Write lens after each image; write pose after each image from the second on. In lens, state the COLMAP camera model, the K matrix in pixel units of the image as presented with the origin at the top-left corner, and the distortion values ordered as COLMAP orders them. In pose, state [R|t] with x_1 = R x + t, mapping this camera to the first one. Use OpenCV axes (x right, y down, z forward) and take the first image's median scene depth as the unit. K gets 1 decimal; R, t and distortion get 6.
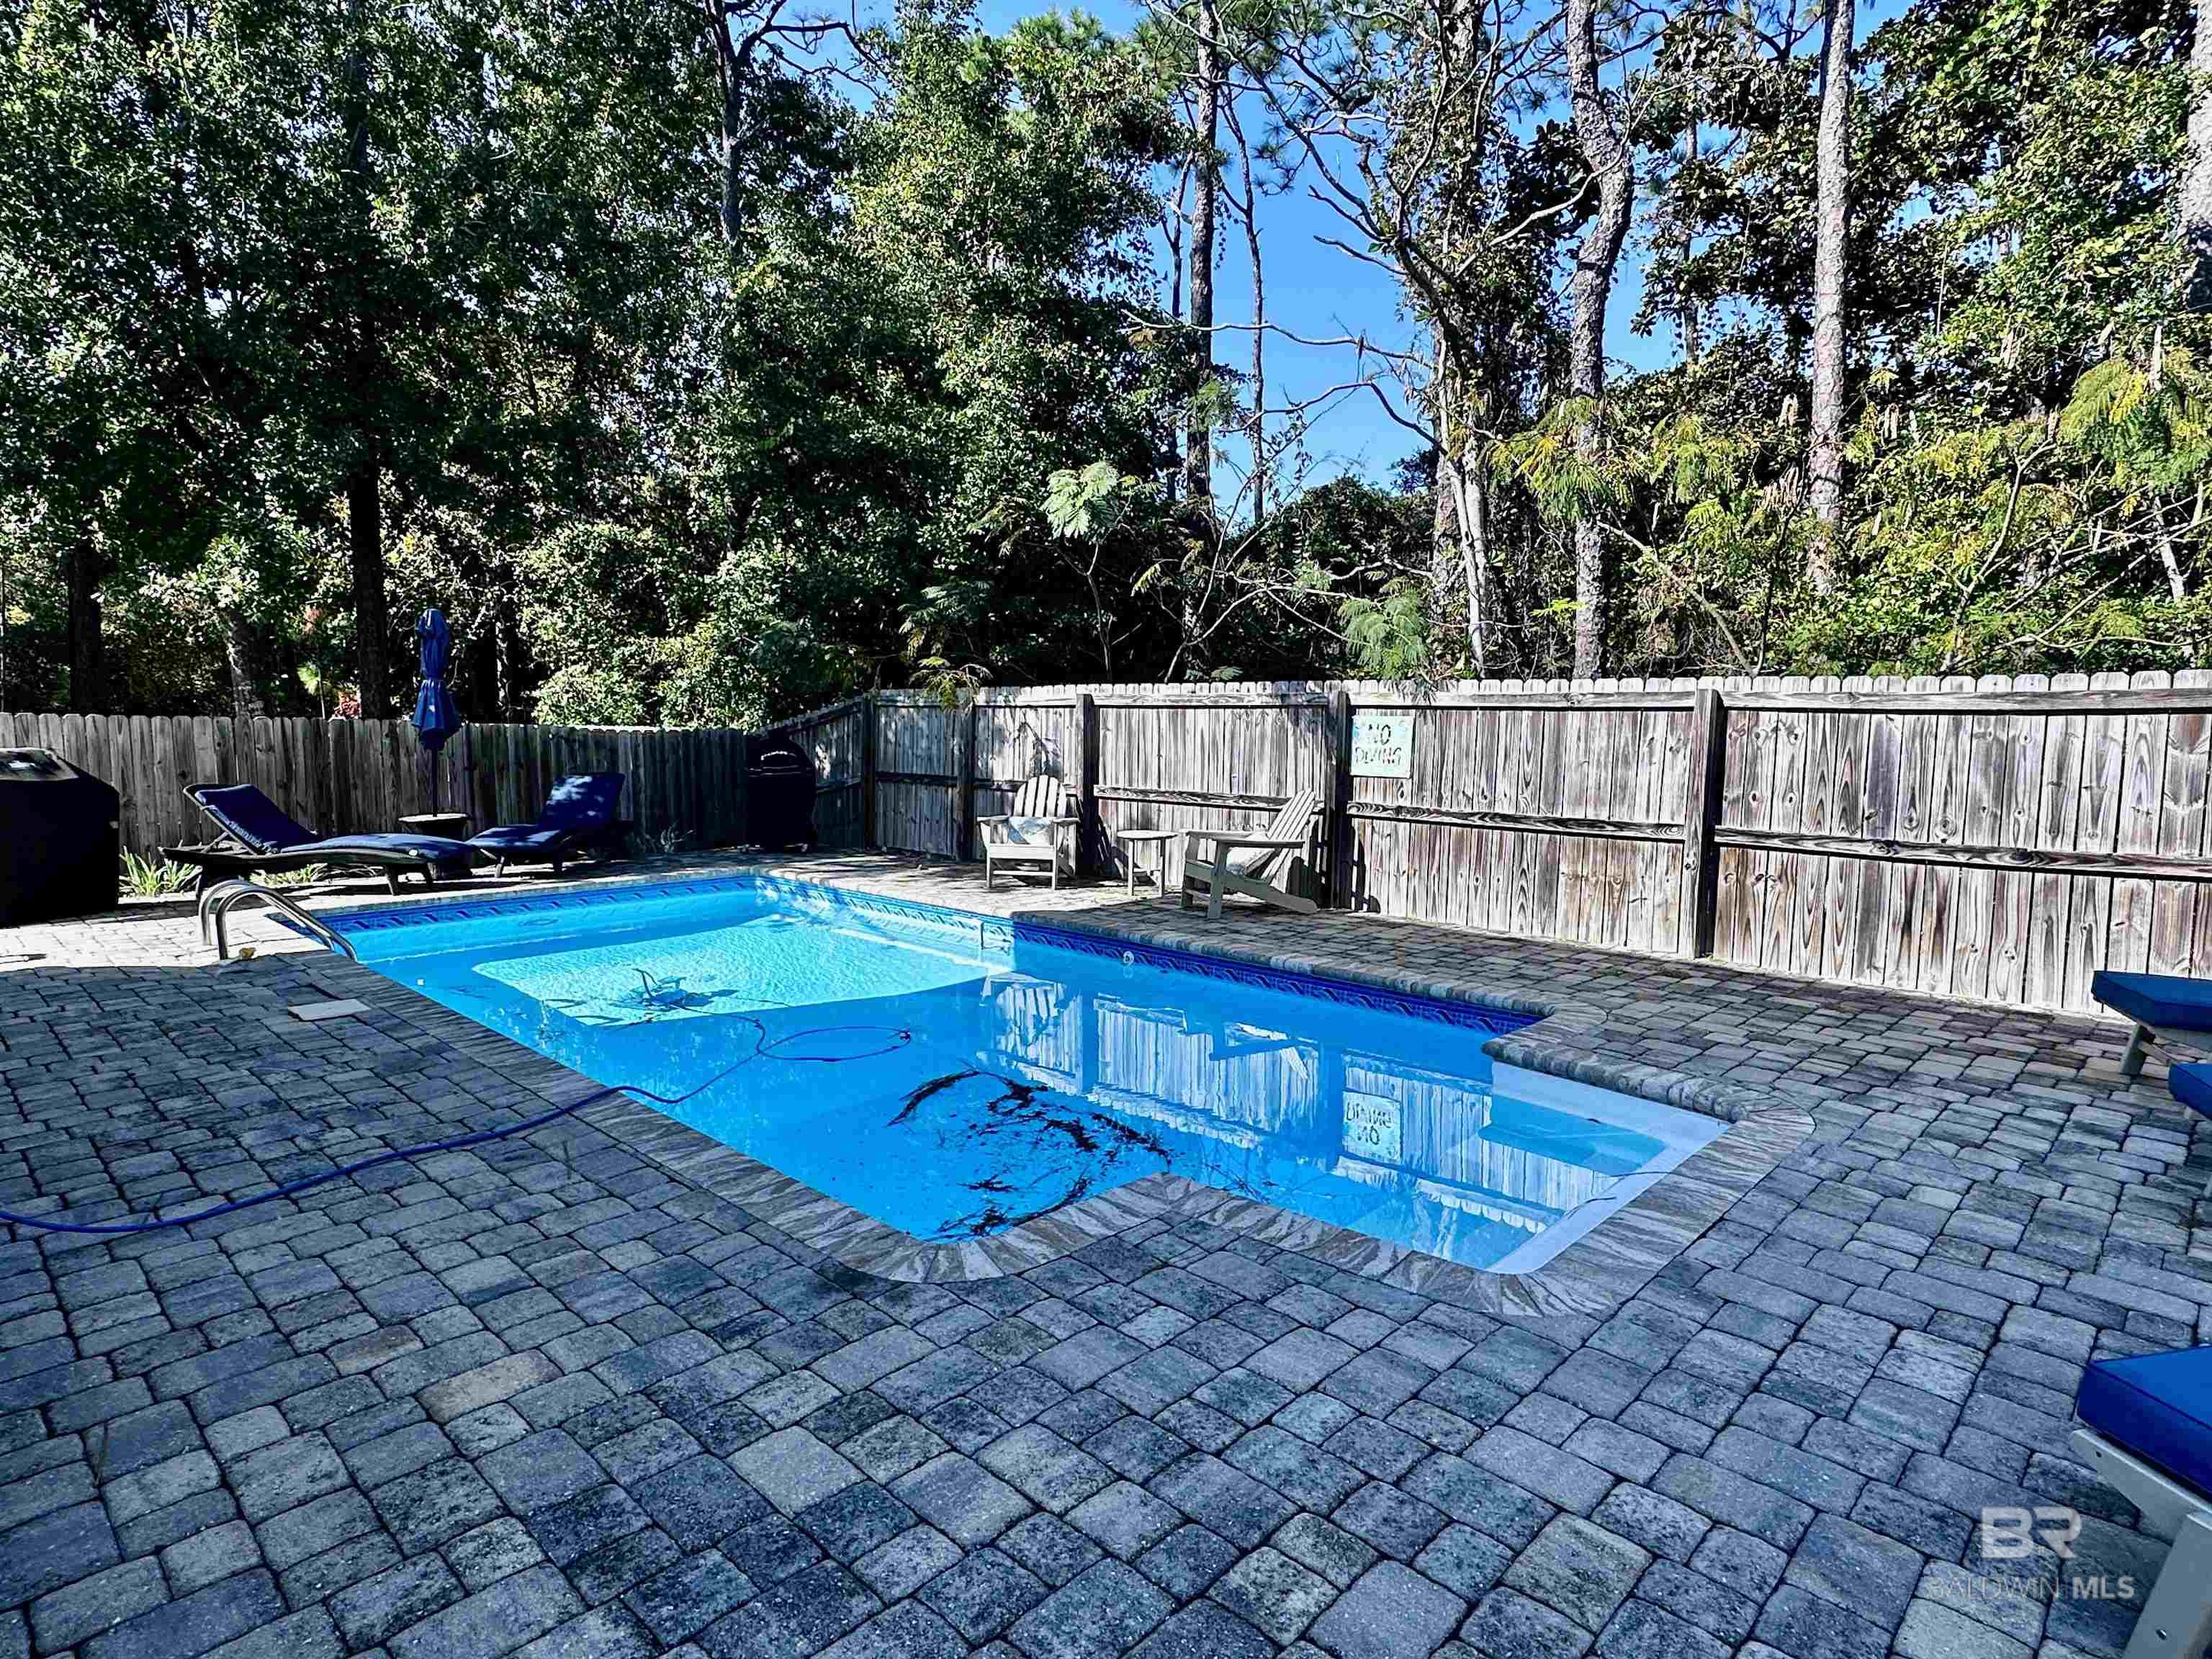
lens RADIAL K [[1219.0, 0, 1106.0], [0, 1219.0, 829.5], [0, 0, 1]] dist [-0.003531, 0.002291]
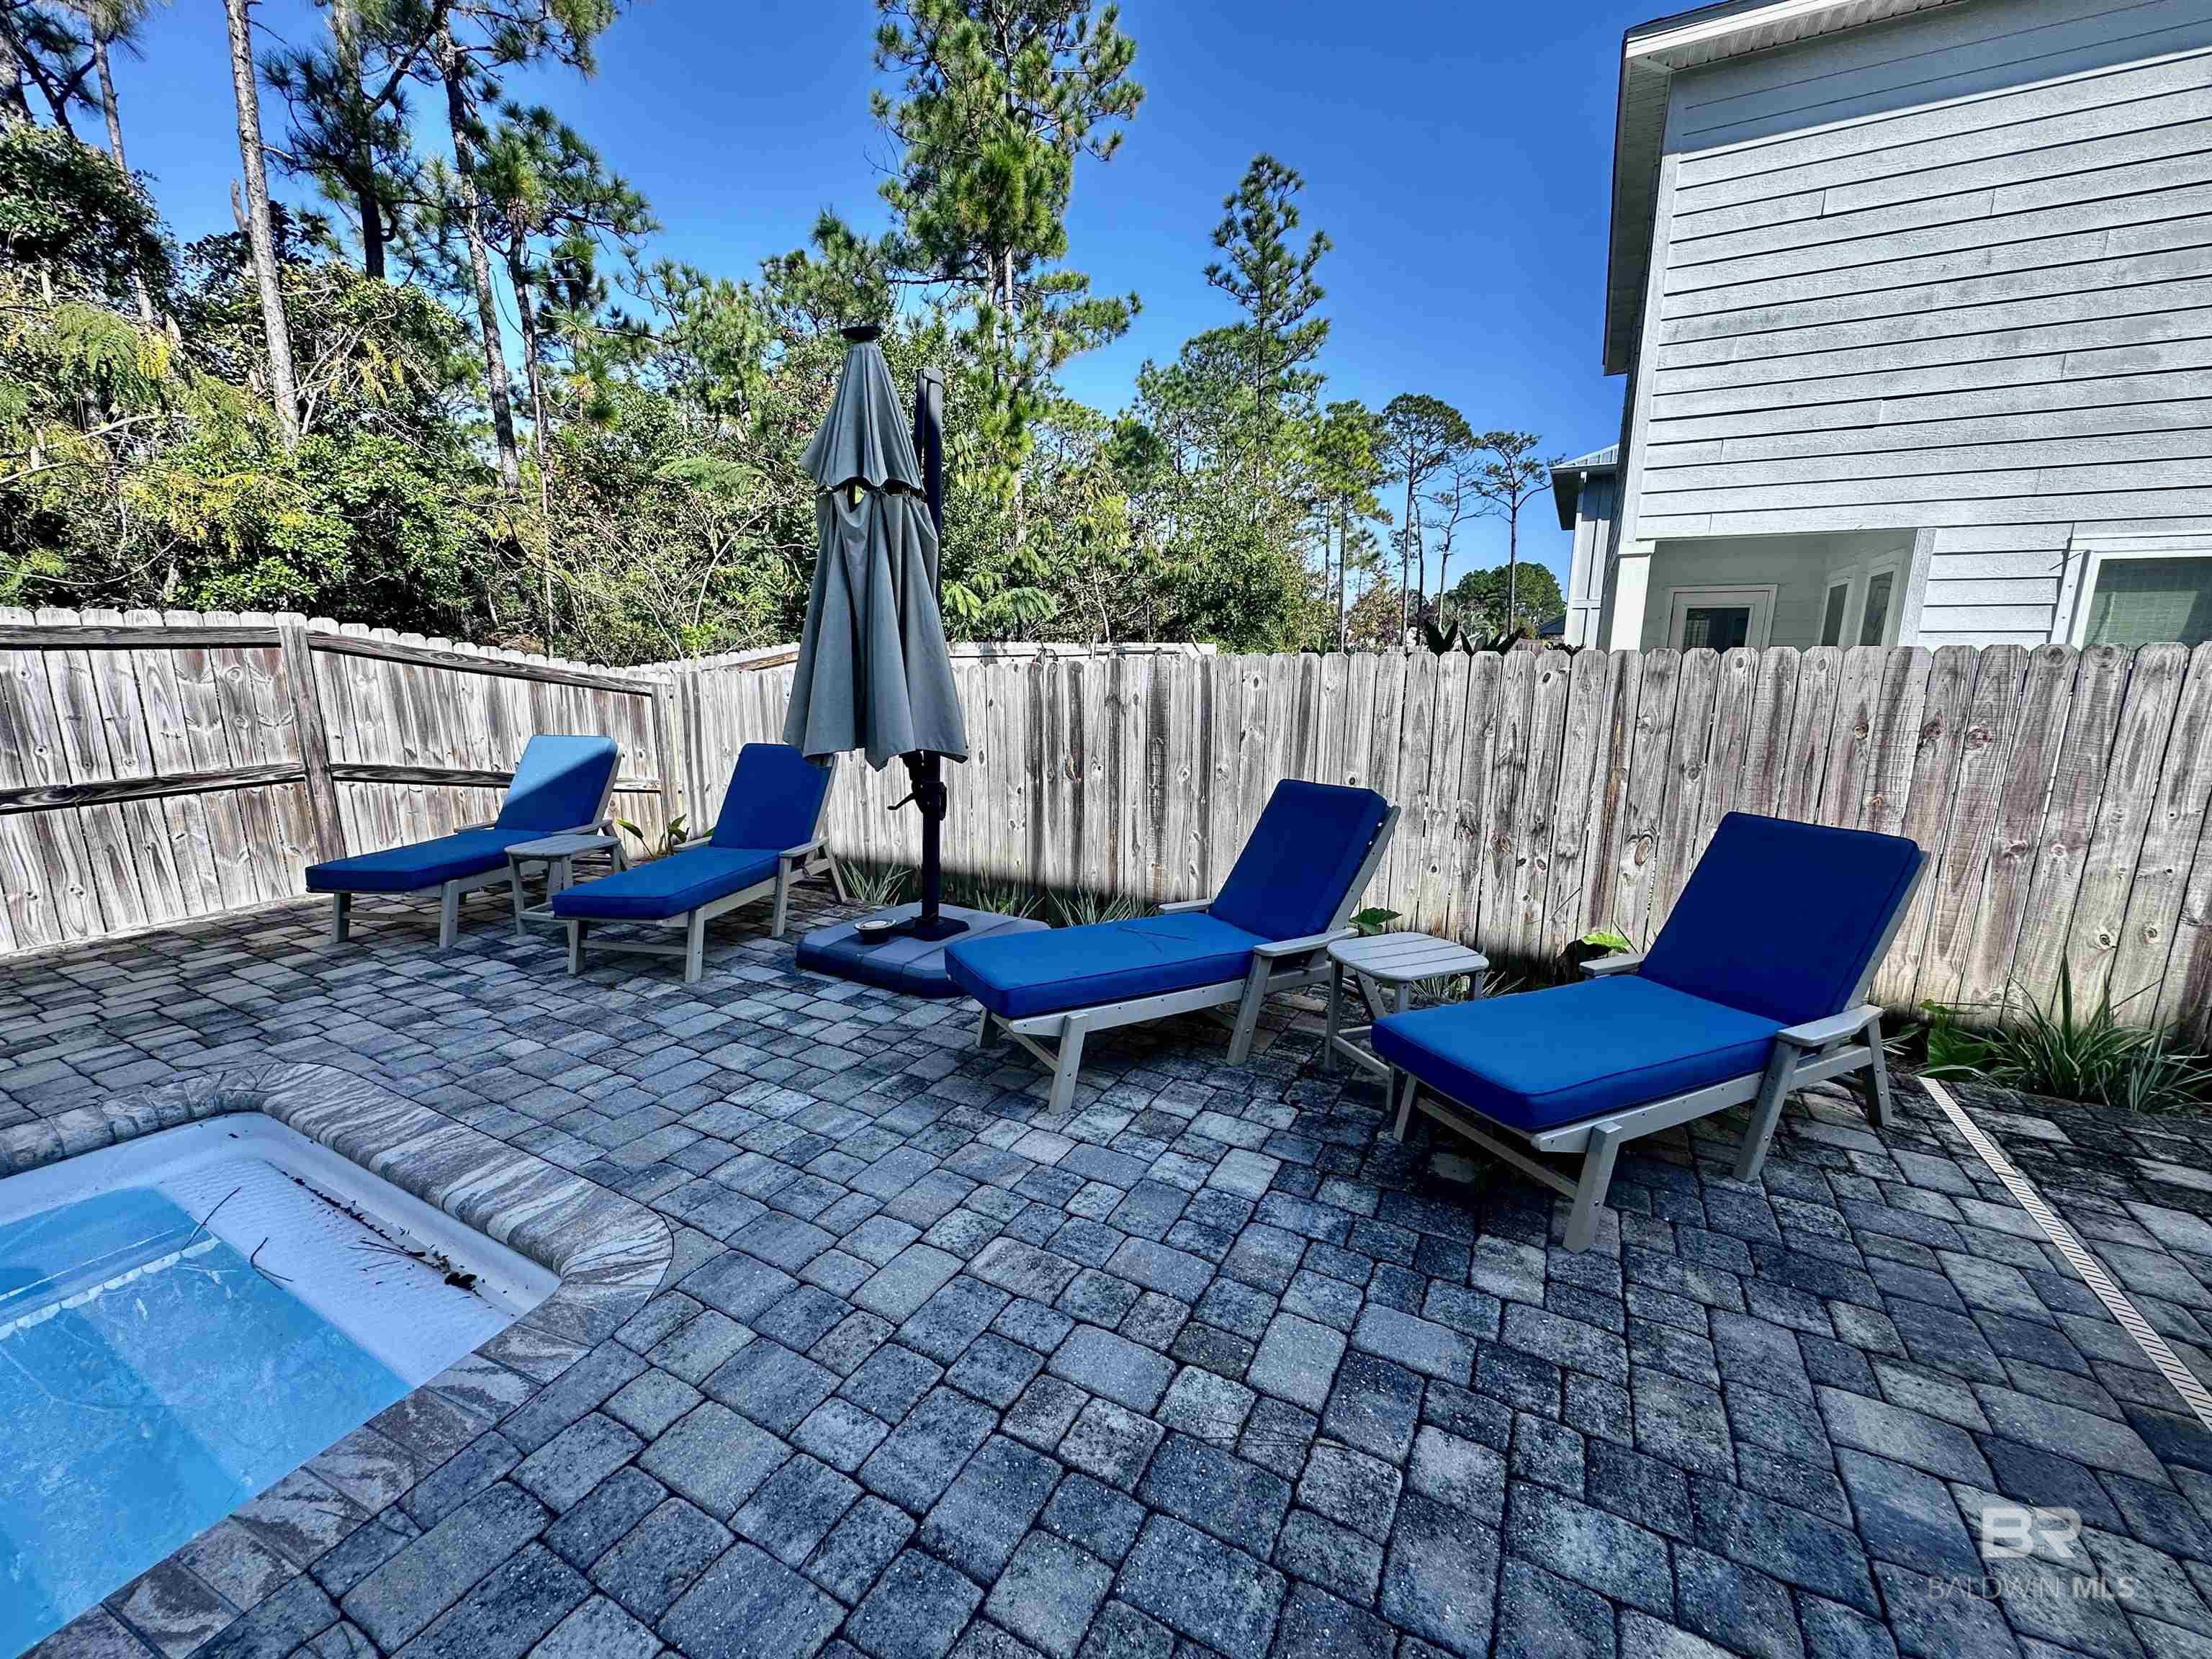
lens RADIAL K [[884.4, 0, 1106.0], [0, 884.4, 829.5], [0, 0, 1]] dist [-0.004880, 0.000194]
pose [[-0.277661, -0.194198, 0.940846, -0.251562], [0.081221, 0.971103, 0.224413, -0.060214], [-0.957240, 0.138727, -0.253865, 0.531199]]
